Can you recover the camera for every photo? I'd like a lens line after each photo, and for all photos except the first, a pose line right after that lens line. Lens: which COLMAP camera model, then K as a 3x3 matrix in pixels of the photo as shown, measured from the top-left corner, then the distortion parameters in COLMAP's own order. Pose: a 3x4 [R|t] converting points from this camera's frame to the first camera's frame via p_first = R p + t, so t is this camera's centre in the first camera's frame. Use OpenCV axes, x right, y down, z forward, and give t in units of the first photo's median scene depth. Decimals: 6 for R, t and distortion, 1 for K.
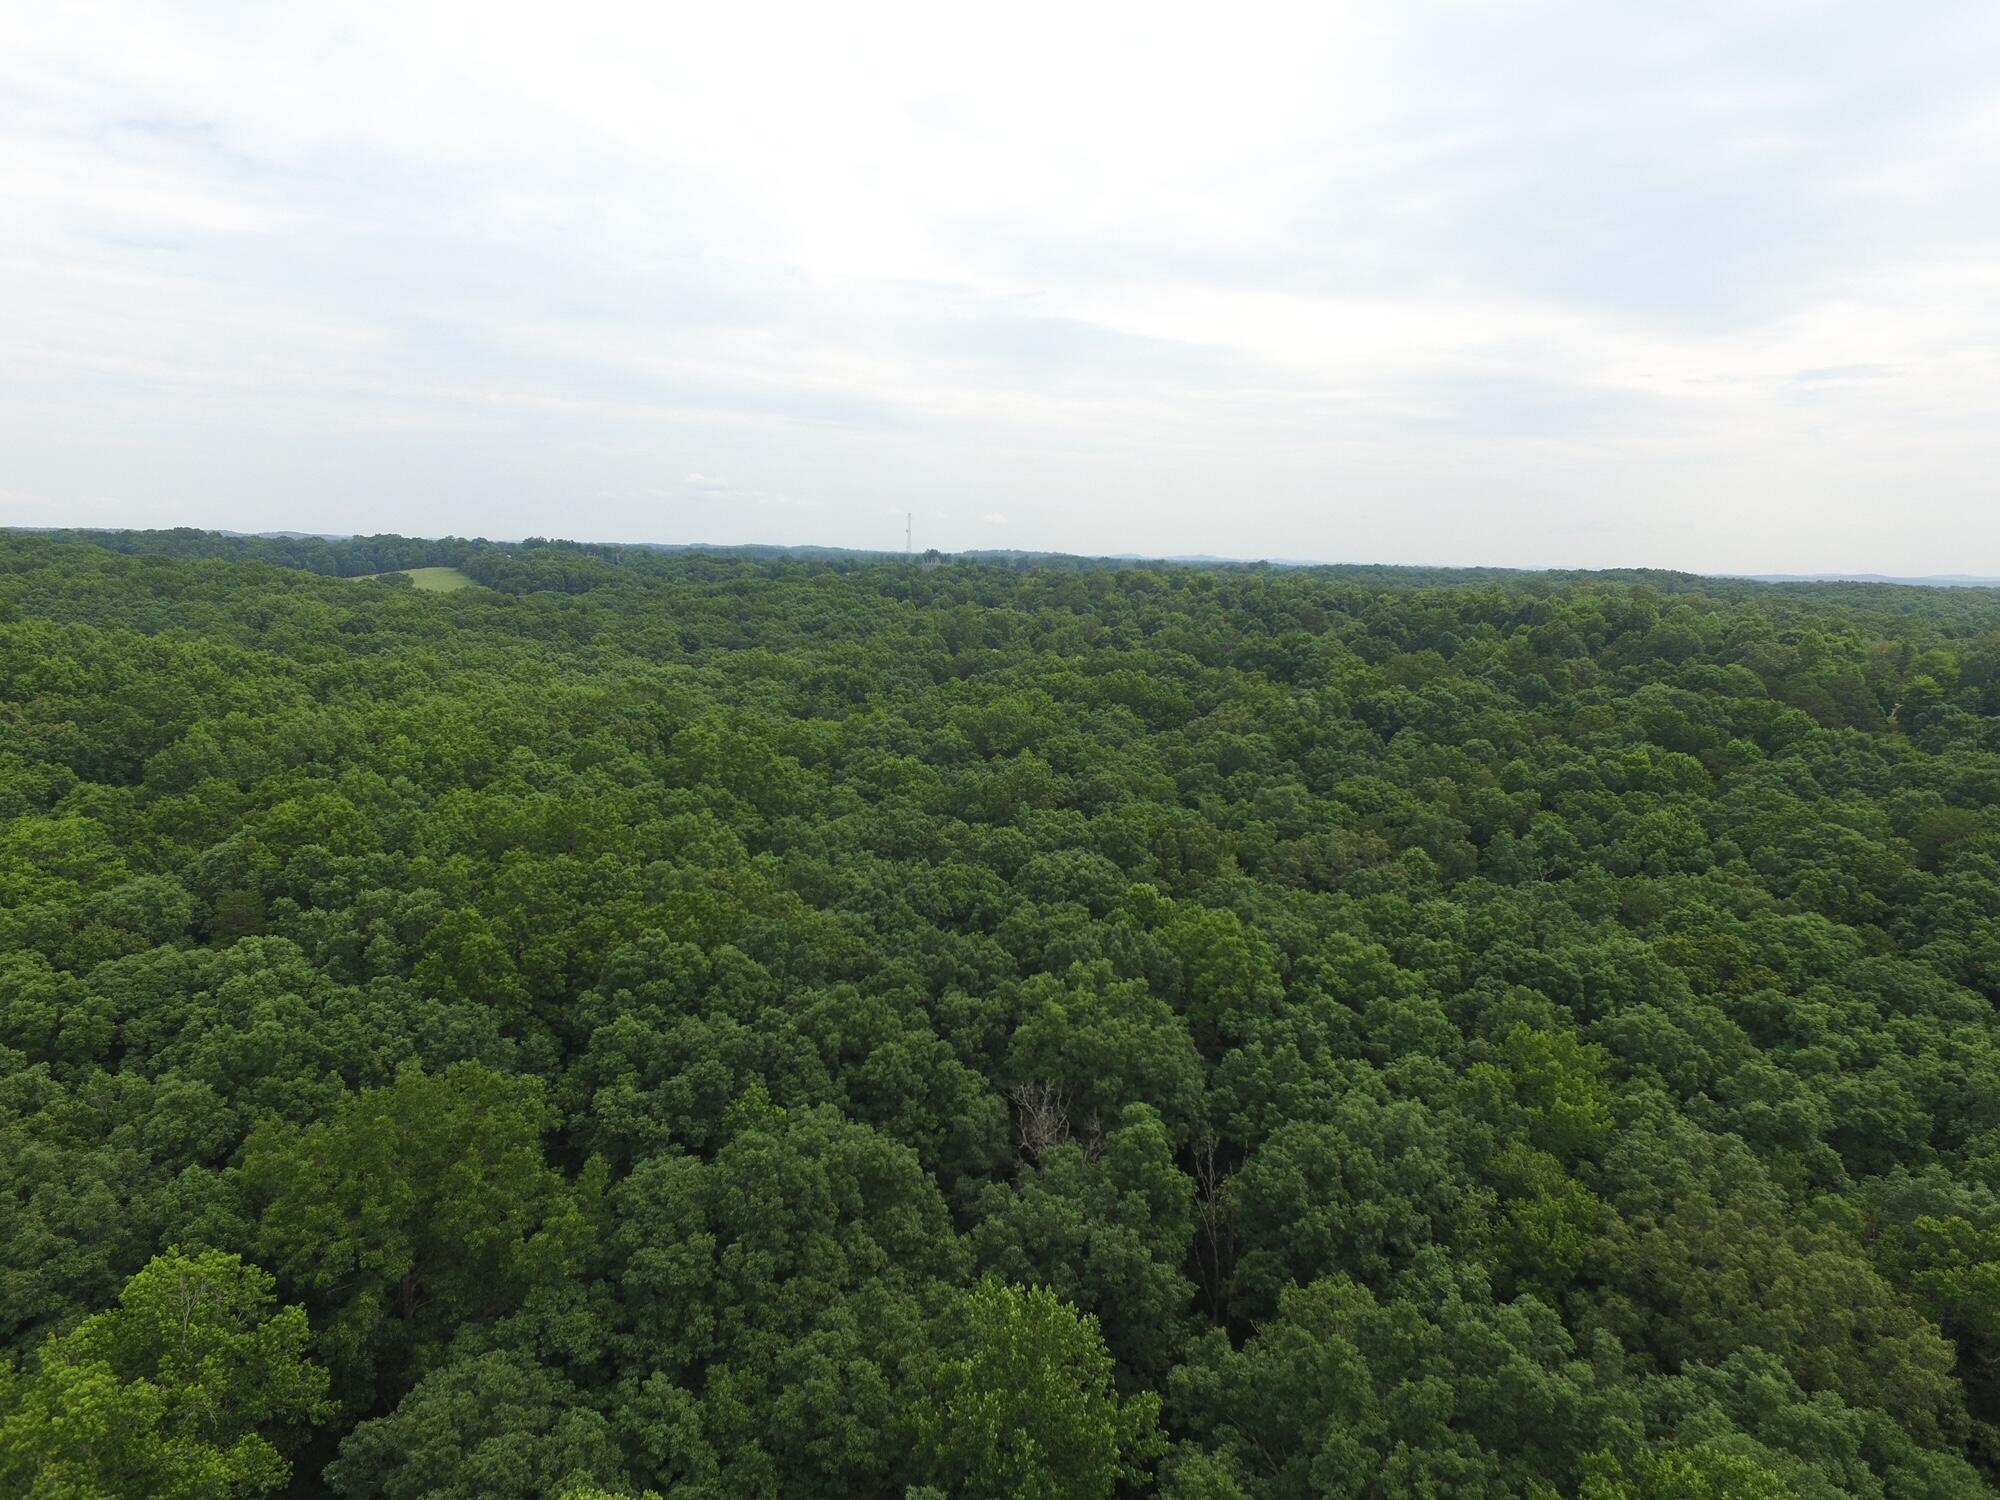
lens RADIAL K [[1171.6, 0, 1003.6], [0, 1171.6, 735.3], [0, 0, 1]] dist [-0.011471, 0.014179]
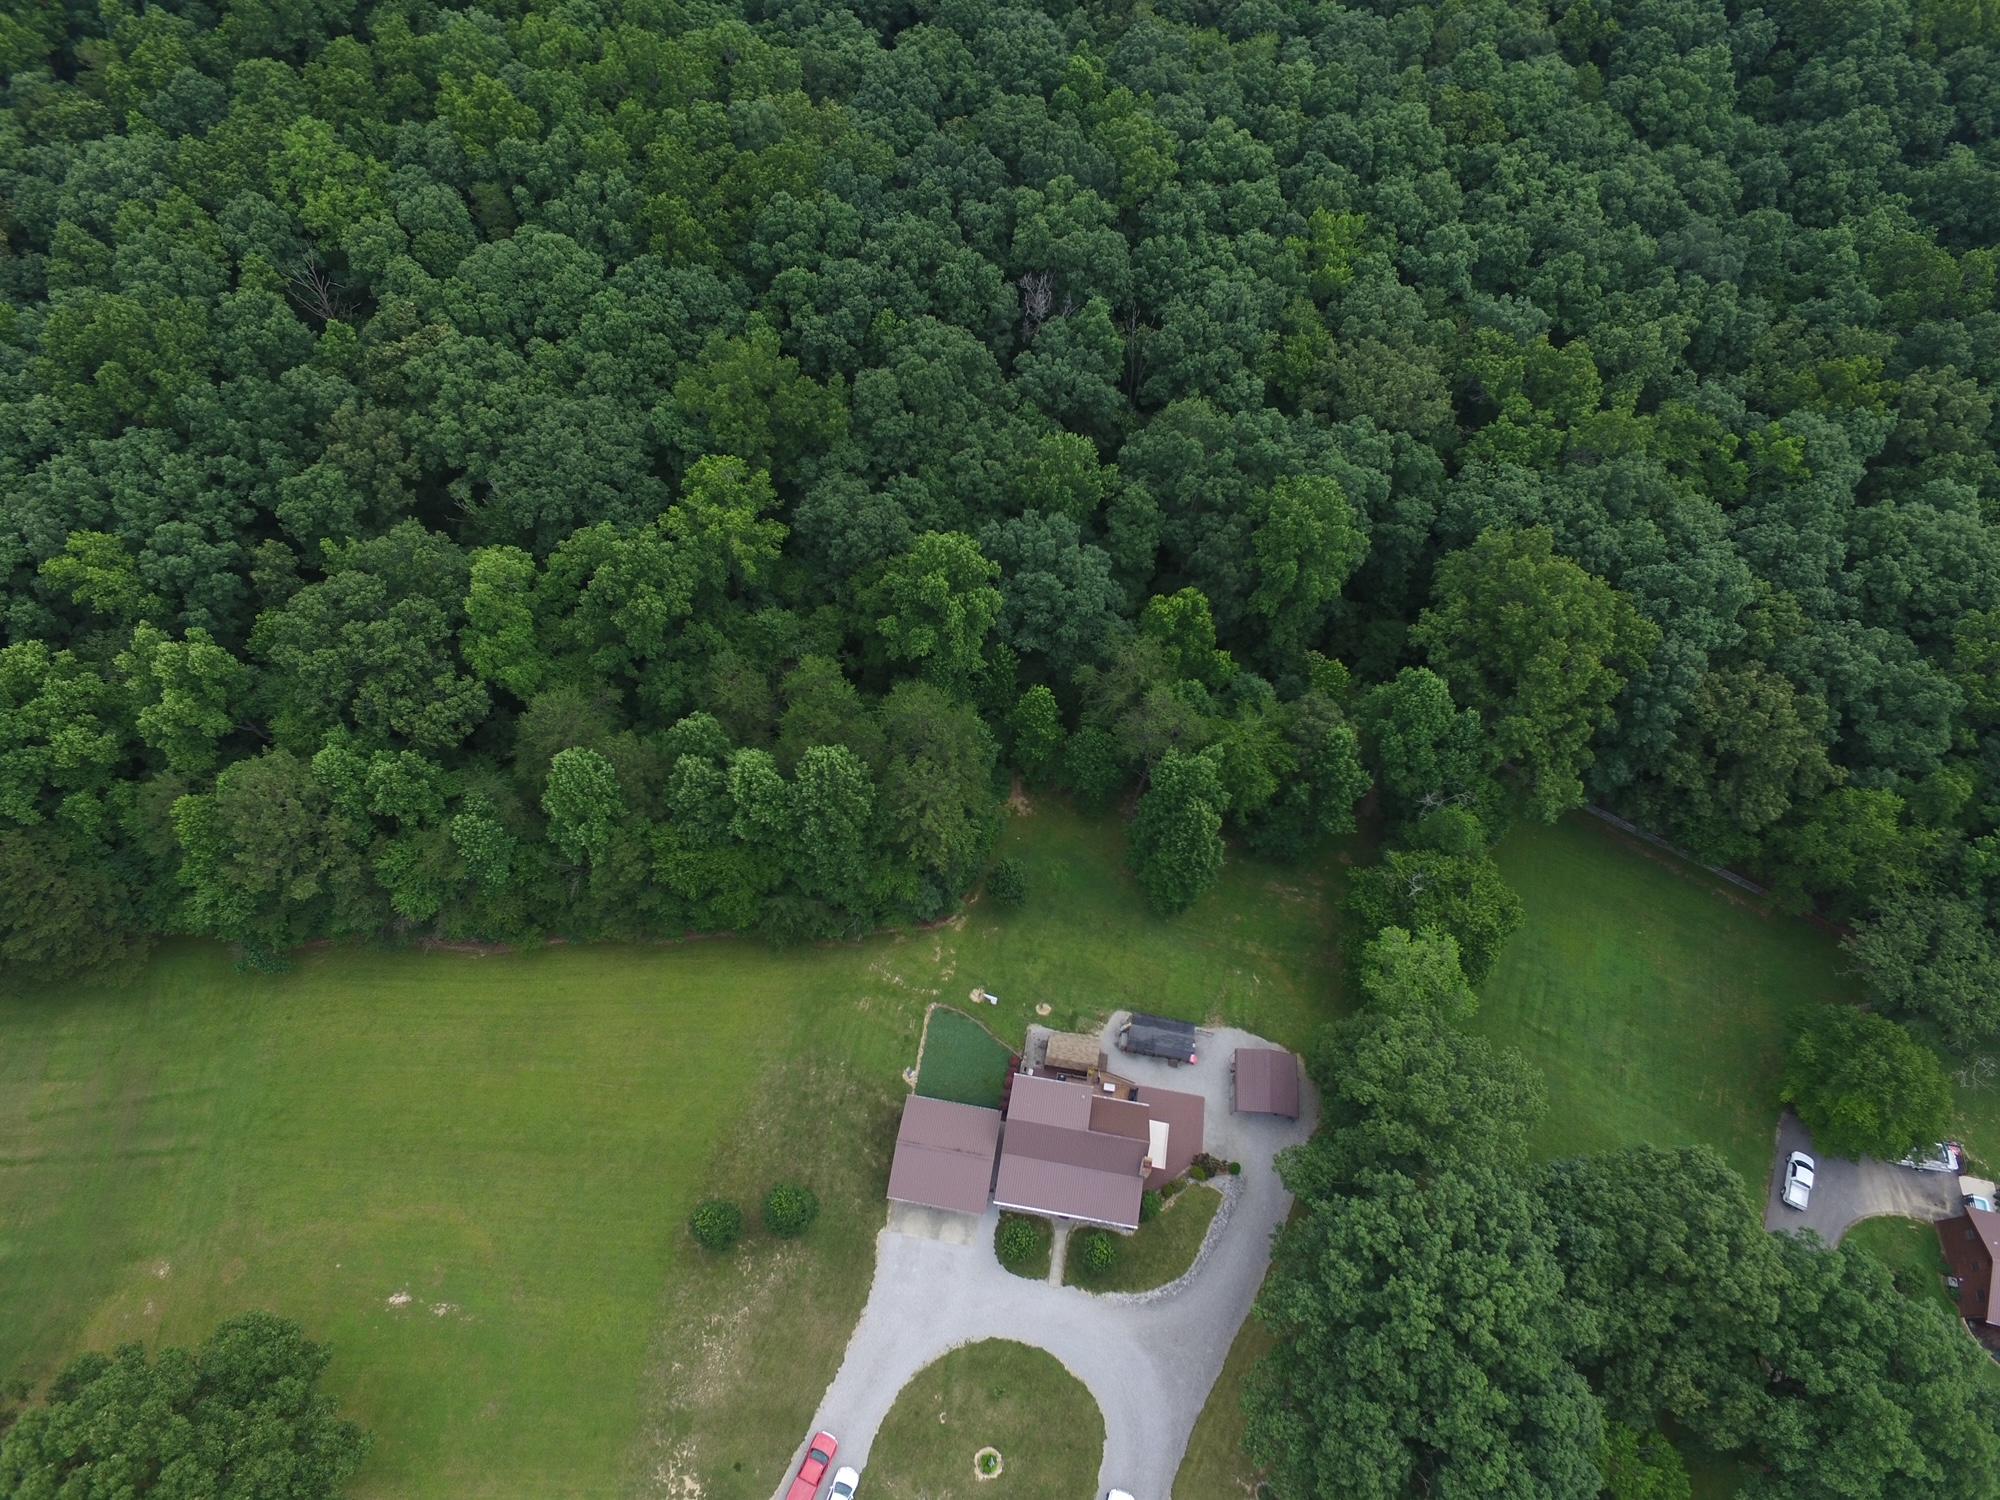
lens RADIAL K [[1171.6, 0, 1006.5], [0, 1171.6, 752.8], [0, 0, 1]] dist [-0.011471, 0.014179]
pose [[0.991472, -0.114481, 0.062267, -0.203848], [0.022495, 0.620973, 0.783509, -0.630913], [-0.128363, -0.775427, 0.618252, -0.609768]]
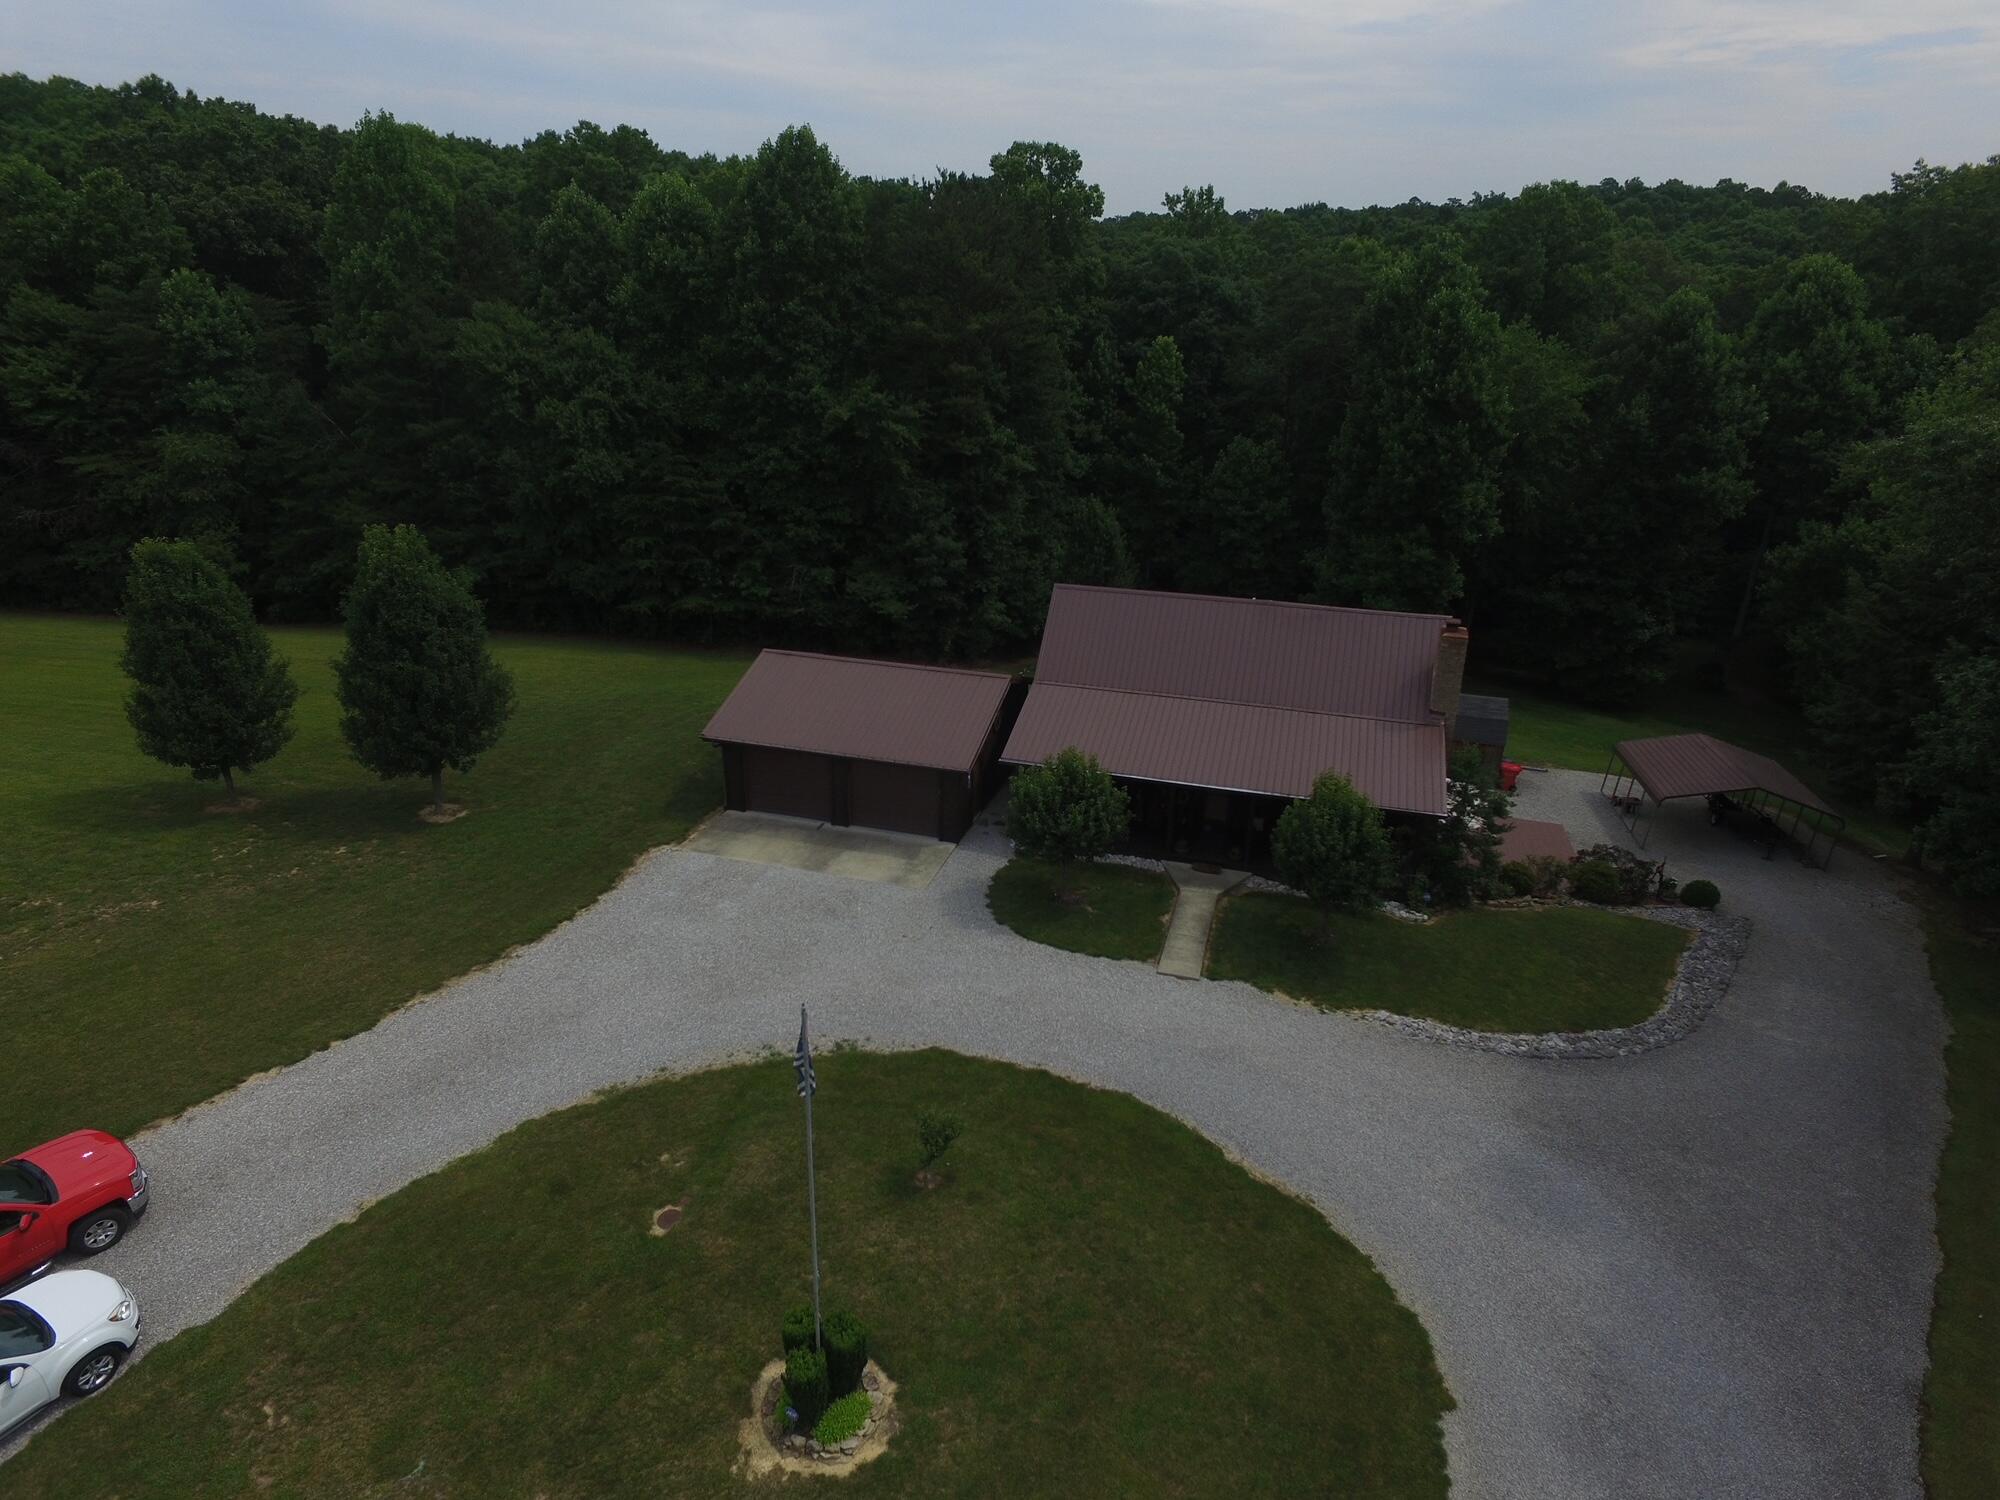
lens RADIAL K [[1171.6, 0, 998.5], [0, 1171.6, 739.9], [0, 0, 1]] dist [-0.011471, 0.014179]
pose [[0.999961, -0.007967, 0.003797, -0.197234], [0.006951, 0.976050, 0.217437, 0.572320], [-0.005438, -0.217402, 0.976067, -0.622701]]
